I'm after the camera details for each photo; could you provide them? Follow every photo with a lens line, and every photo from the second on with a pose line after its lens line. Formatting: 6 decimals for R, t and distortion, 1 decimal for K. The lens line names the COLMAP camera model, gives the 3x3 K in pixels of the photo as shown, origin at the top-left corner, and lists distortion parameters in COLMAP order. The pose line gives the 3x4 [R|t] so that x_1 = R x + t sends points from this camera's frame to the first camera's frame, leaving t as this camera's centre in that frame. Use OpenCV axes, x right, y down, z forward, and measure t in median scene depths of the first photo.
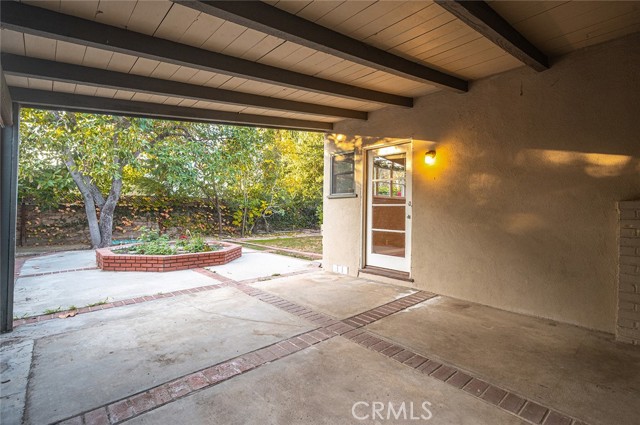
lens RADIAL K [[316.1, 0, 320.0], [0, 316.1, 212.5], [0, 0, 1]] dist [0.000914, 0.000028]
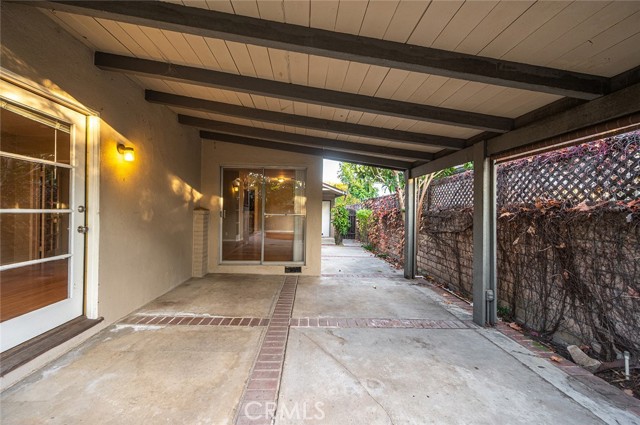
lens RADIAL K [[258.0, 0, 320.0], [0, 258.0, 212.5], [0, 0, 1]] dist [0.000520, 0.000075]
pose [[-0.792425, -0.028037, 0.609325, -0.680448], [-0.025090, 0.999596, 0.013365, -0.066245], [-0.609453, -0.004697, -0.792808, 1.801192]]
